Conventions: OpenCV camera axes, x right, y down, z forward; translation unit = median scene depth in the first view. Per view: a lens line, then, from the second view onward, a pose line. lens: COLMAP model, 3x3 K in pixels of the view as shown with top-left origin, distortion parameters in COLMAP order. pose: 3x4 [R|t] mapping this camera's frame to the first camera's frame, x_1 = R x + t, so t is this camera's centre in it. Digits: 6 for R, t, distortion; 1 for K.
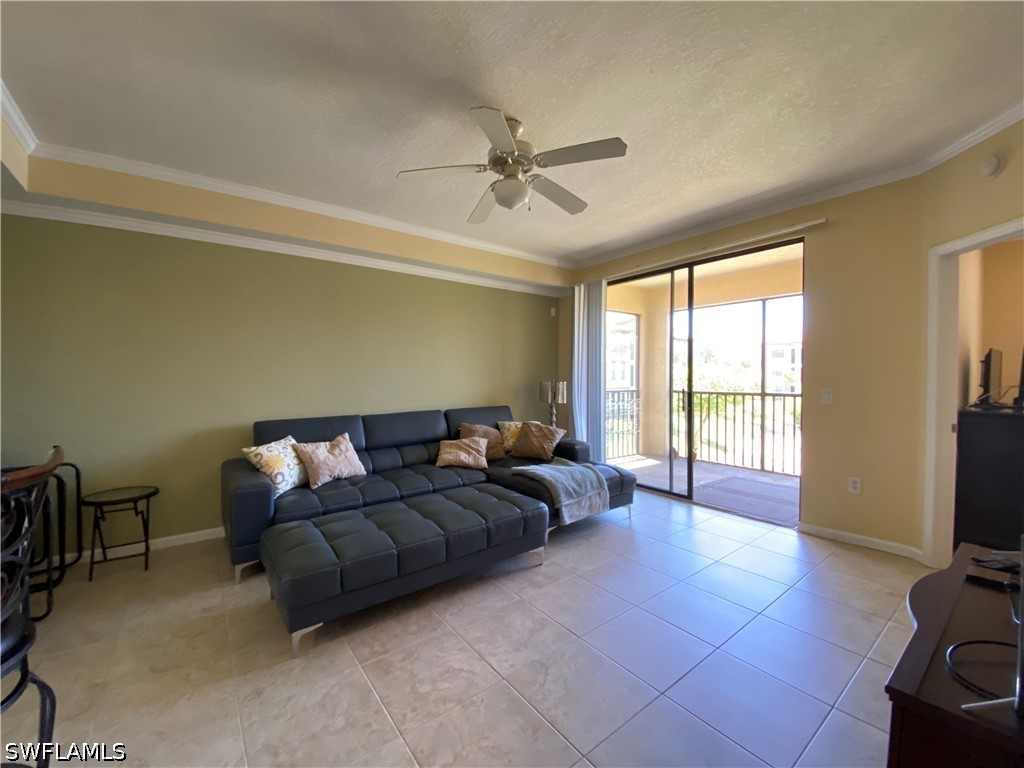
lens RADIAL K [[407.3, 0, 490.0], [0, 407.3, 384.8], [0, 0, 1]] dist [0.039415, -0.000108]
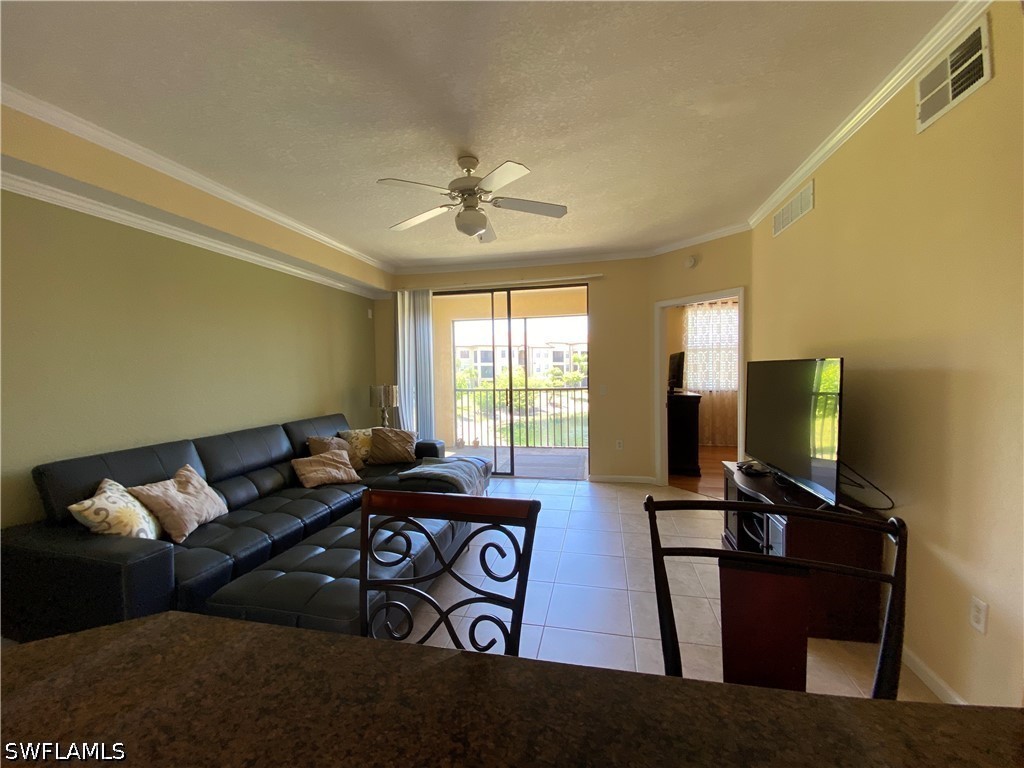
lens RADIAL K [[418.4, 0, 512.0], [0, 418.4, 384.0], [0, 0, 1]] dist [-0.000294, -0.000286]
pose [[0.758237, -0.031911, 0.651197, -0.354586], [0.034096, 0.999376, 0.009271, -0.013584], [-0.651087, 0.015174, 0.758852, 0.035672]]
